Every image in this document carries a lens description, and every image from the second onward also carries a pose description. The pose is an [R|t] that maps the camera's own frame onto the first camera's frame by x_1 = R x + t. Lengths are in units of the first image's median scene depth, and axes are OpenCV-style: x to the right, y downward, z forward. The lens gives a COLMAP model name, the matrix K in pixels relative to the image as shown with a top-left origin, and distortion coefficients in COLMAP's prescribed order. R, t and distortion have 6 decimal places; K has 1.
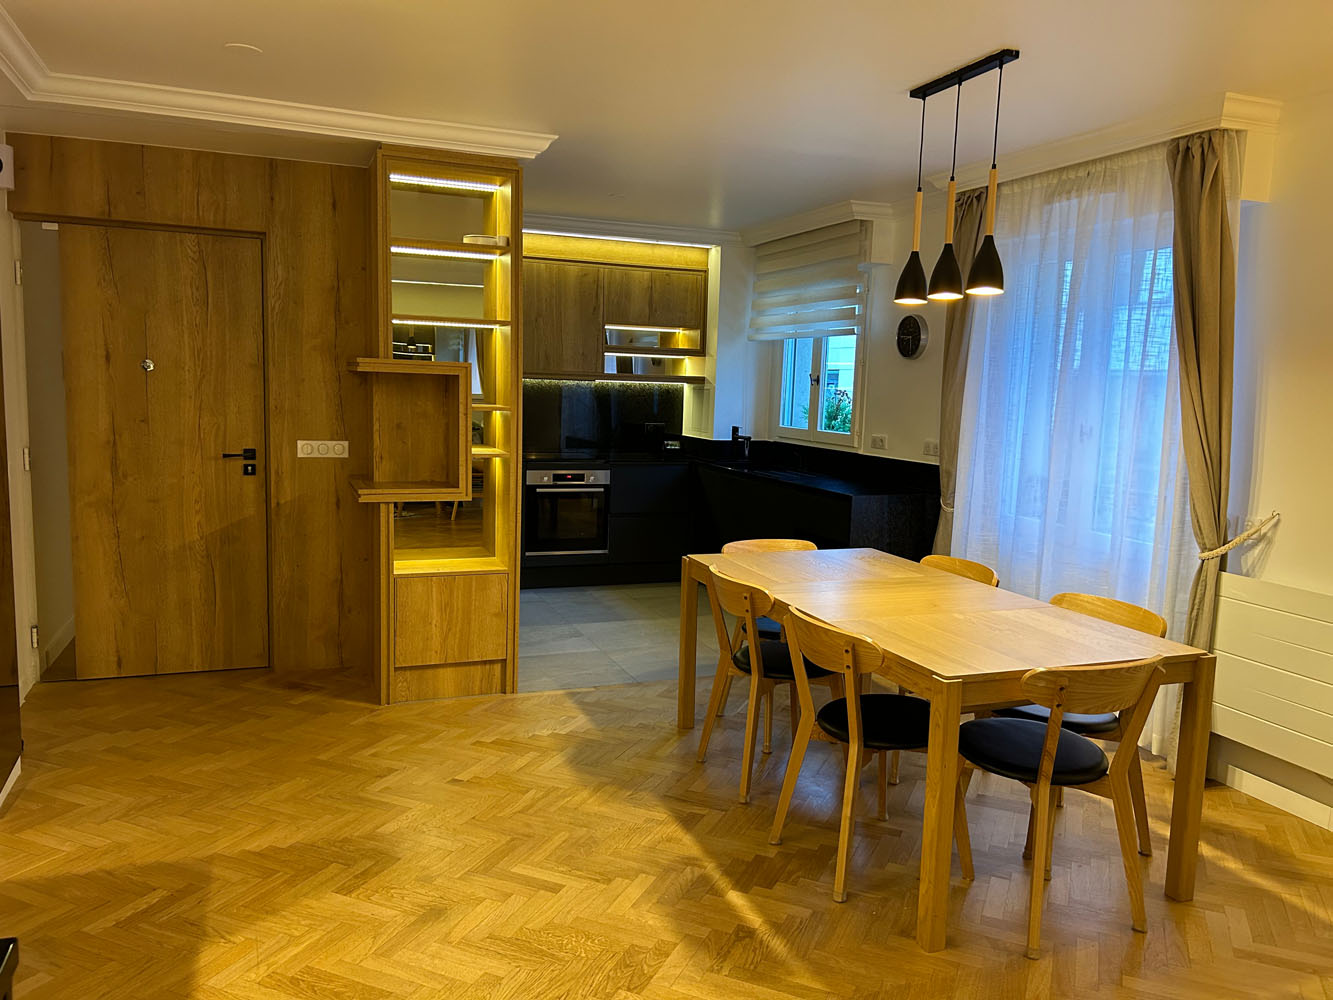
lens RADIAL K [[1004.1, 0, 671.4], [0, 1004.1, 508.3], [0, 0, 1]] dist [0.048082, -0.055008]
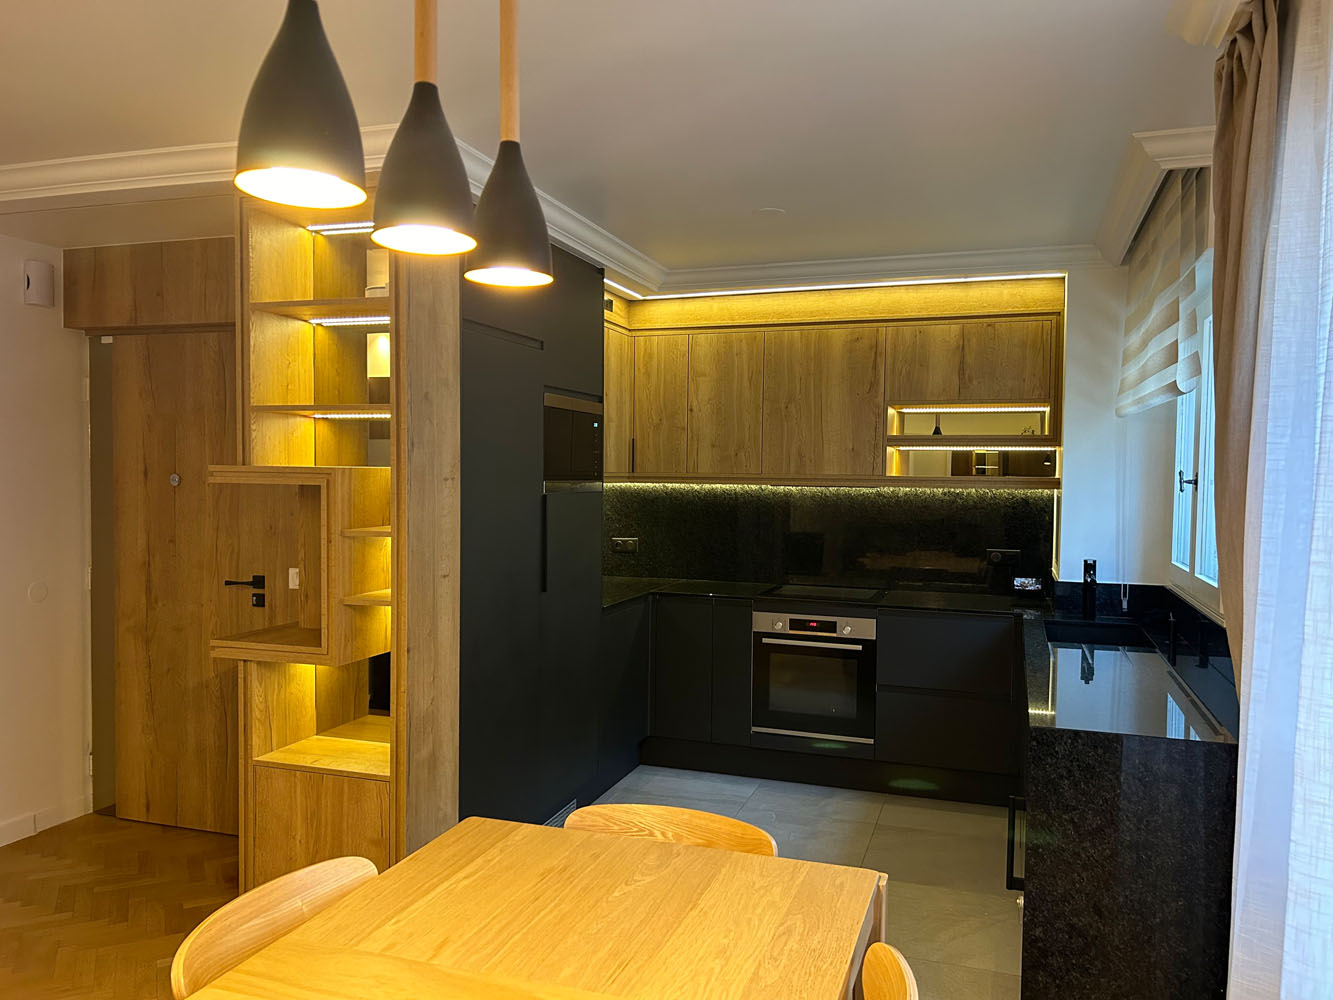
lens RADIAL K [[1004.1, 0, 669.6], [0, 1004.1, 512.5], [0, 0, 1]] dist [0.048082, -0.055008]
pose [[0.765209, 0.004000, -0.643769, 0.393386], [-0.068721, 0.994775, -0.075503, -0.071858], [0.640103, 0.102016, 0.761486, 0.577733]]
